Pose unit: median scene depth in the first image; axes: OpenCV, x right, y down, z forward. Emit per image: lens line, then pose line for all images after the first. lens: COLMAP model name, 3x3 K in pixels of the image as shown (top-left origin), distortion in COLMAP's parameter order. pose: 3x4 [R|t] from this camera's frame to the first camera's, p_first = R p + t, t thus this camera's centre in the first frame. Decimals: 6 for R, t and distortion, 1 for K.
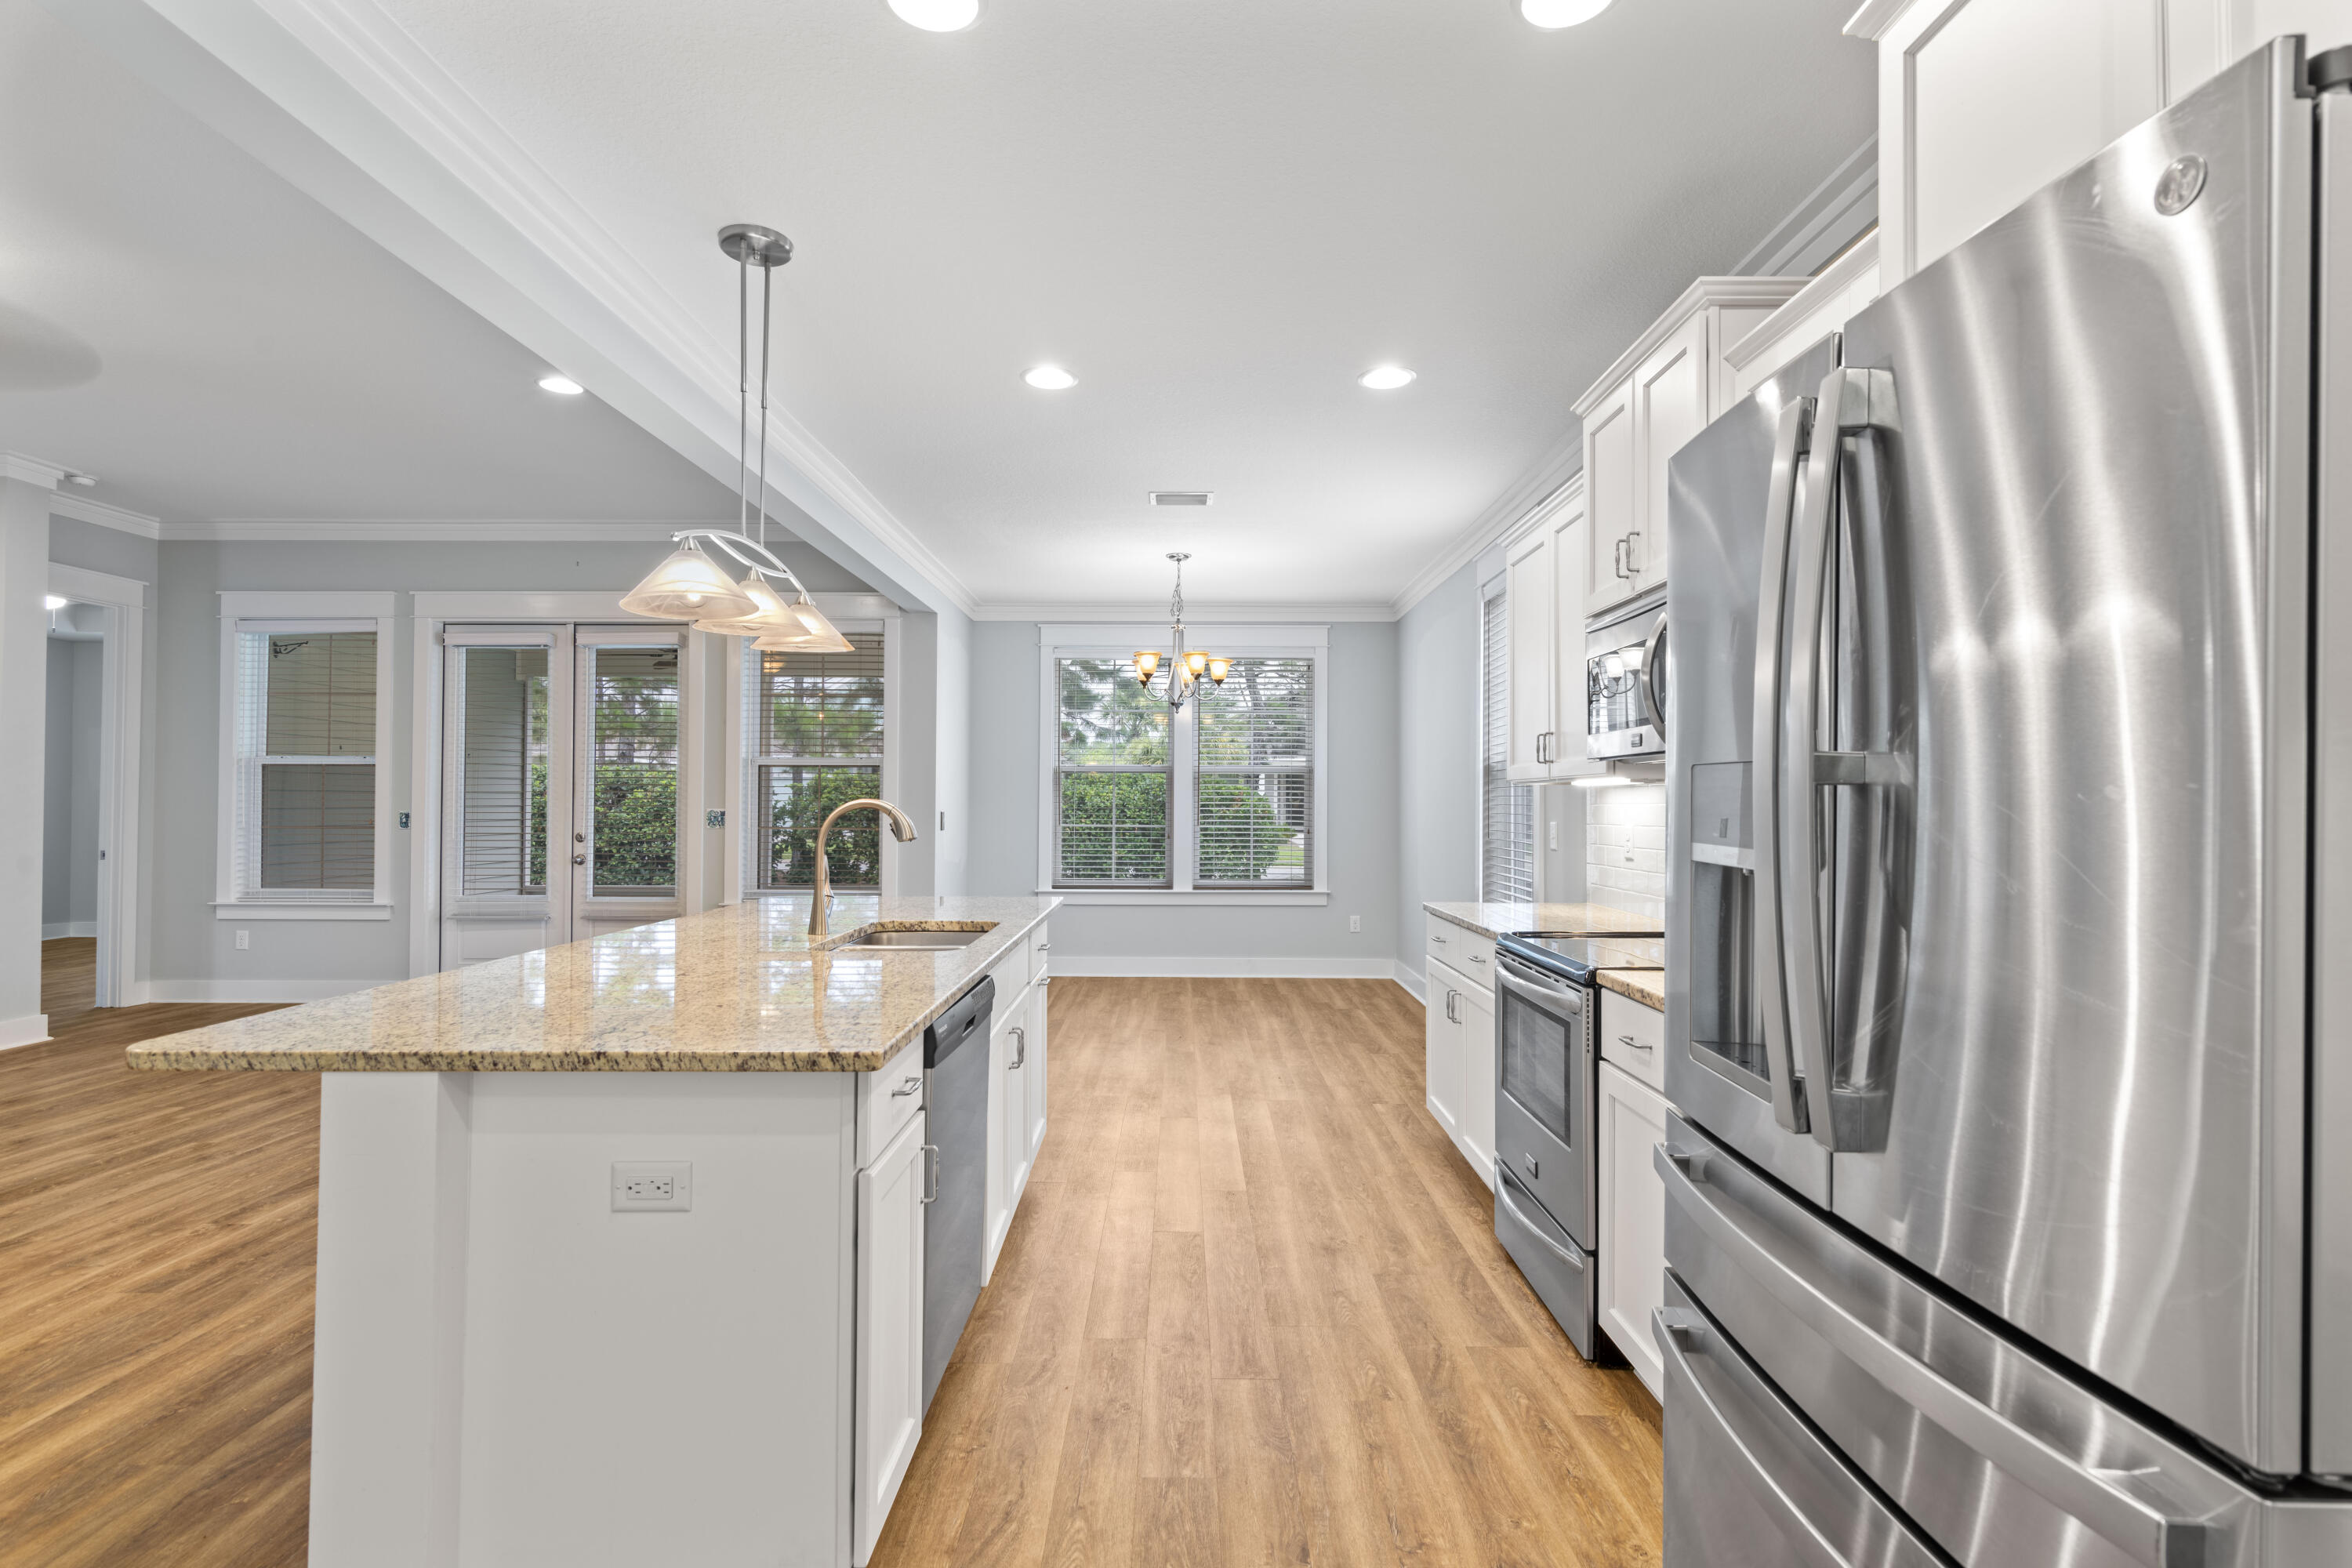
lens RADIAL K [[1142.1, 0, 1176.0], [0, 1142.1, 784.0], [0, 0, 1]] dist [0.001406, -0.000505]
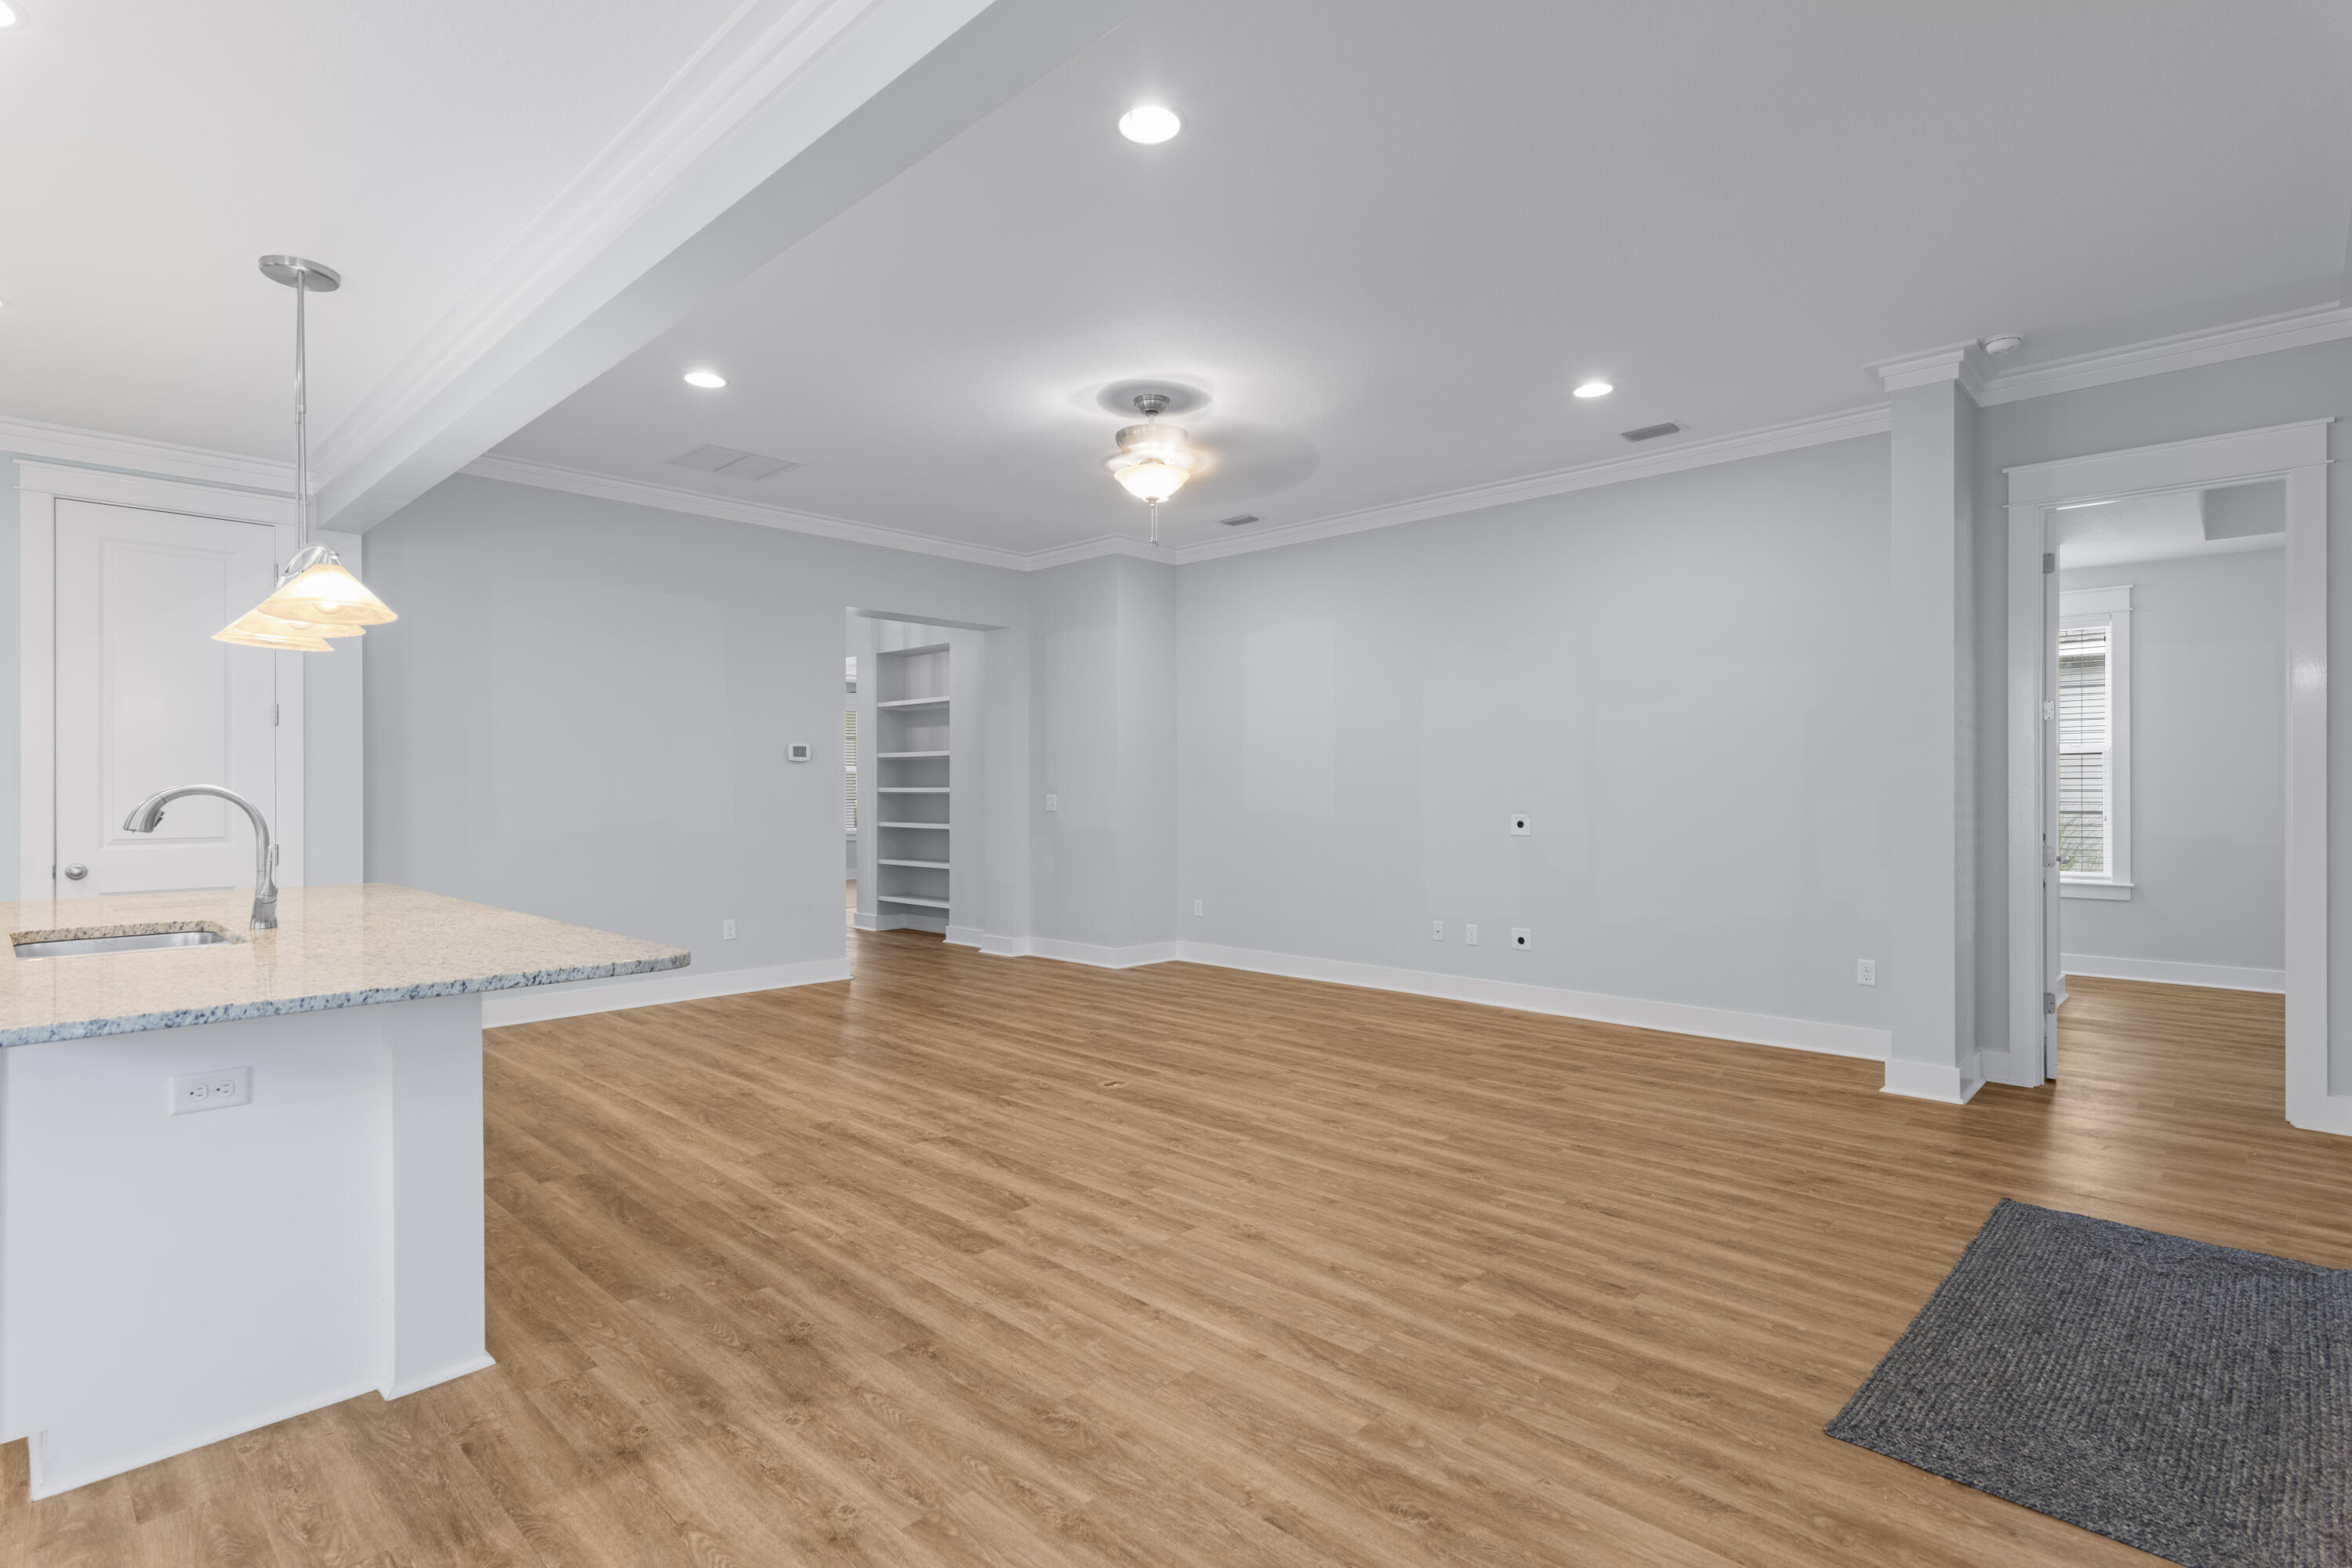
lens RADIAL K [[1138.9, 0, 1174.4], [0, 1138.9, 792.0], [0, 0, 1]] dist [0.002744, -0.000016]
pose [[-0.688277, 0.000194, -0.725448, -0.129270], [0.011216, 0.999883, -0.010375, 0.032212], [0.725362, -0.015278, -0.688199, 1.920288]]
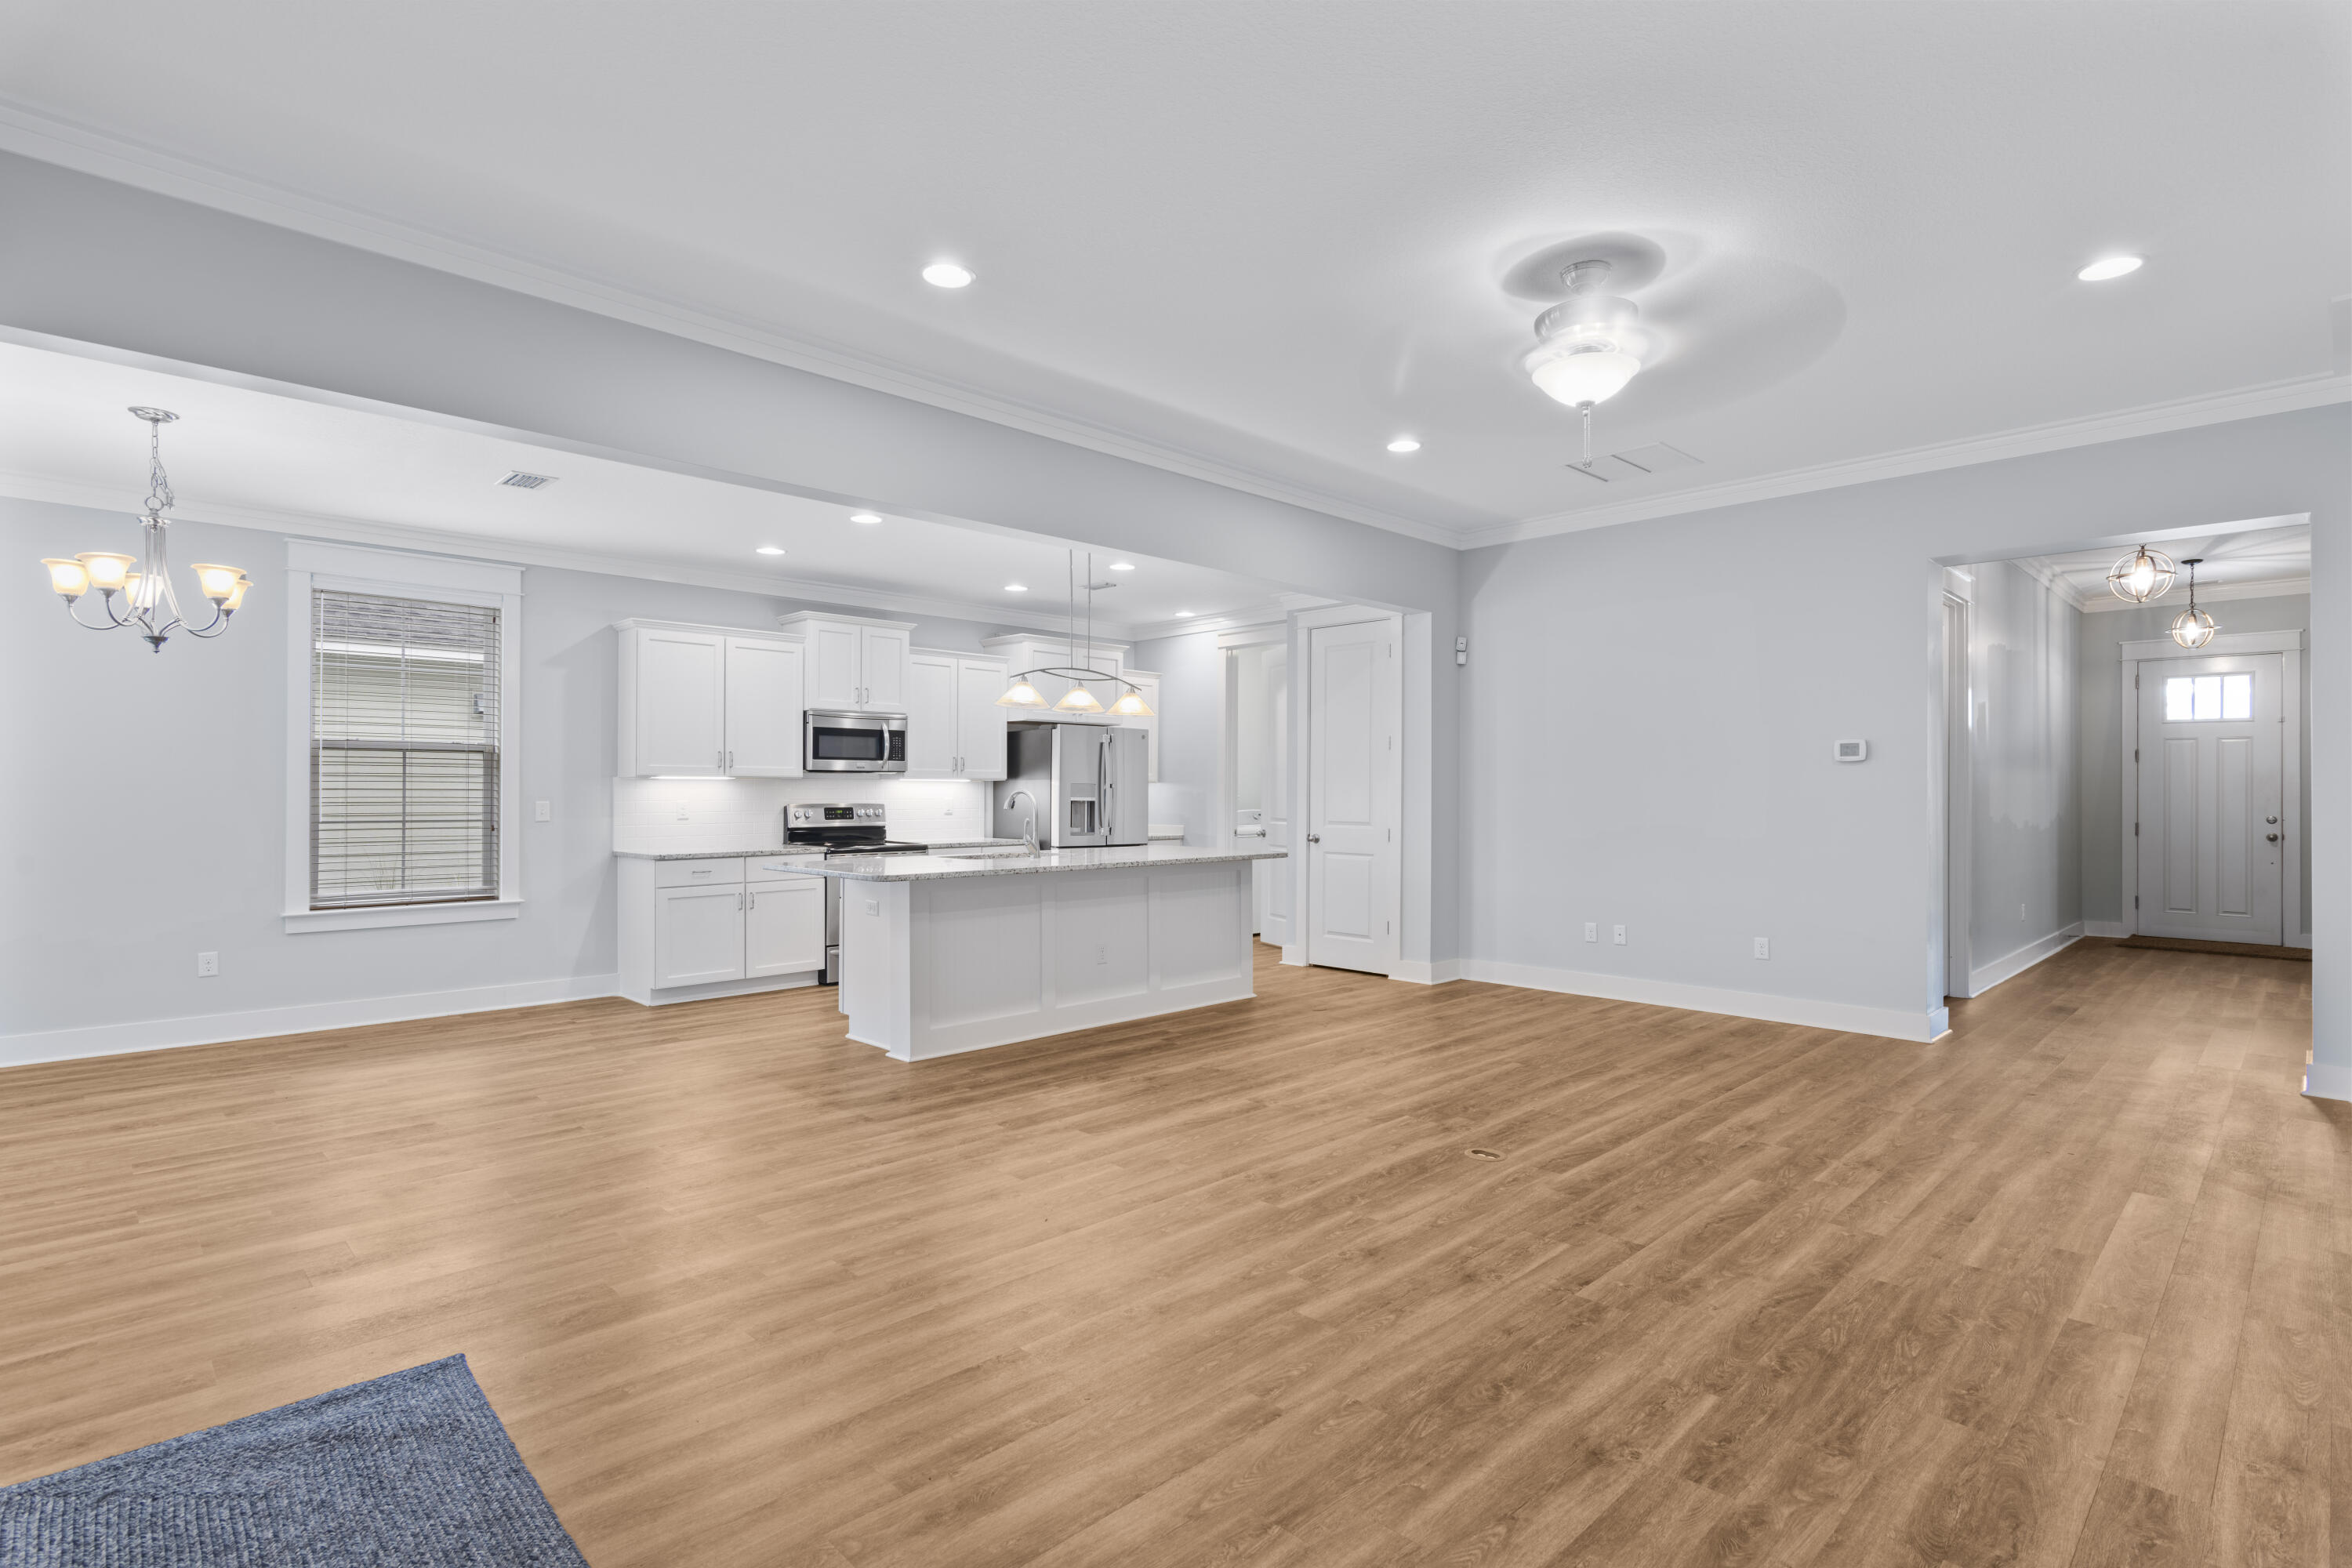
lens RADIAL K [[1138.9, 0, 1174.4], [0, 1138.9, 792.0], [0, 0, 1]] dist [0.002744, -0.000016]
pose [[-0.705176, -0.006272, 0.709005, -1.636487], [-0.017787, 0.999803, -0.008846, 0.026630], [-0.708810, -0.018849, -0.705148, 1.936557]]
